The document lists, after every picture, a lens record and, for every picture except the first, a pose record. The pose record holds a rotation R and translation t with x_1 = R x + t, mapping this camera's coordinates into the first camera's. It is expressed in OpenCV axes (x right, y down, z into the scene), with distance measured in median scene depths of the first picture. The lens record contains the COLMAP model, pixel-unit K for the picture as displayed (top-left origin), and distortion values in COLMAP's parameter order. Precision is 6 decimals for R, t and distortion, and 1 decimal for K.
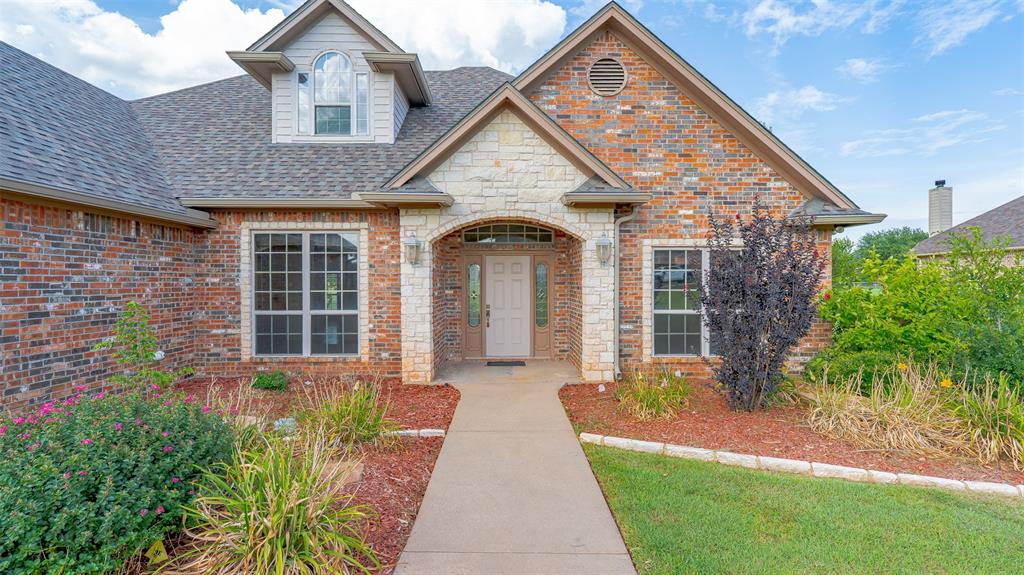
lens RADIAL K [[468.9, 0, 514.3], [0, 468.9, 283.2], [0, 0, 1]] dist [-0.000510, -0.000018]
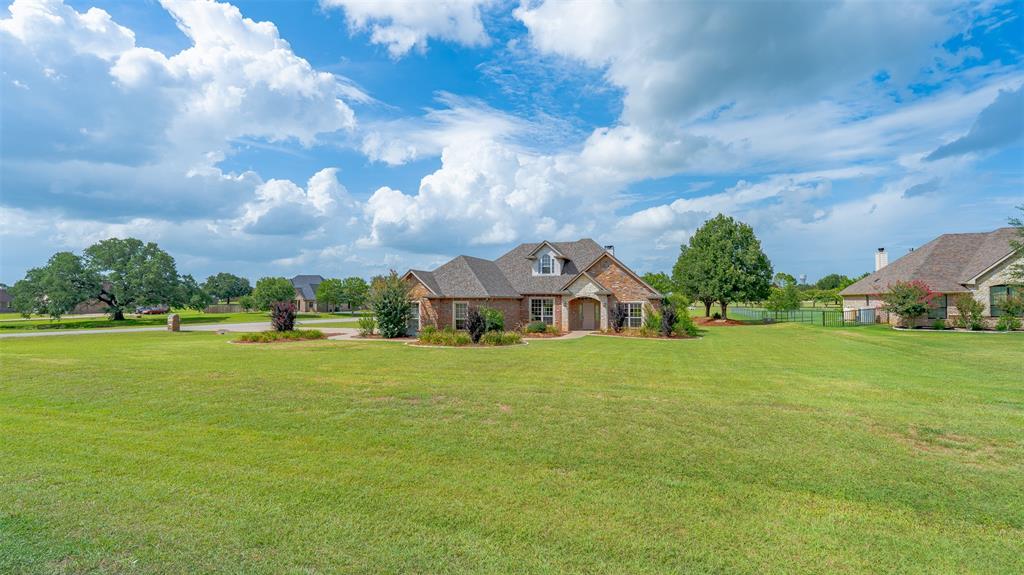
lens RADIAL K [[473.0, 0, 508.8], [0, 473.0, 307.4], [0, 0, 1]] dist [-0.000876, 0.000281]
pose [[0.938183, 0.010936, -0.345966, 0.887341], [-0.005278, 0.999837, 0.017290, -0.106443], [0.346098, -0.014395, 0.938088, -3.585082]]
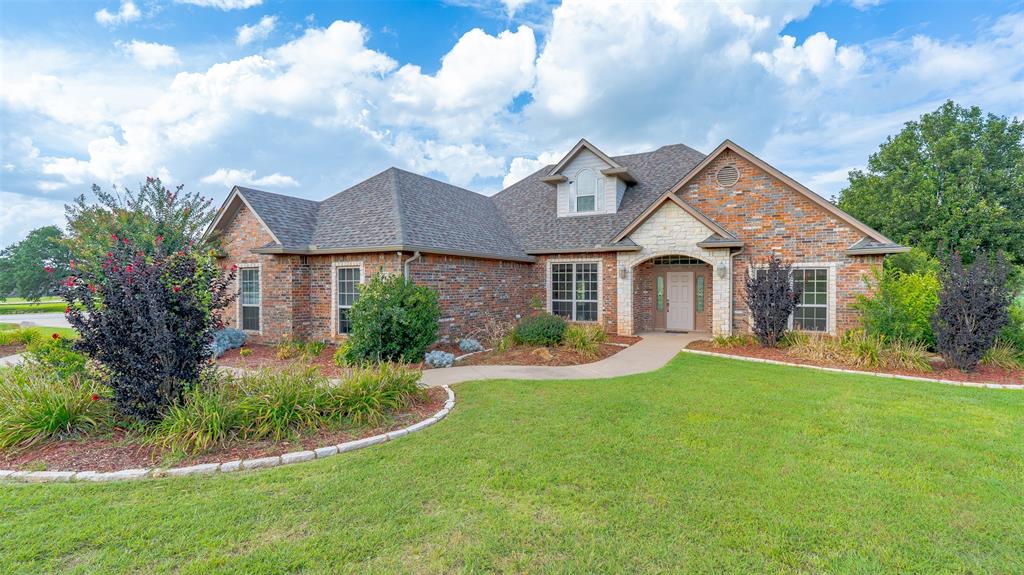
lens RADIAL K [[468.9, 0, 514.3], [0, 468.9, 283.2], [0, 0, 1]] dist [-0.000510, -0.000018]
pose [[0.875663, 0.002460, -0.482916, 0.351254], [-0.003400, 0.999994, -0.001072, -0.014530], [0.482910, 0.002581, 0.875666, -1.011763]]
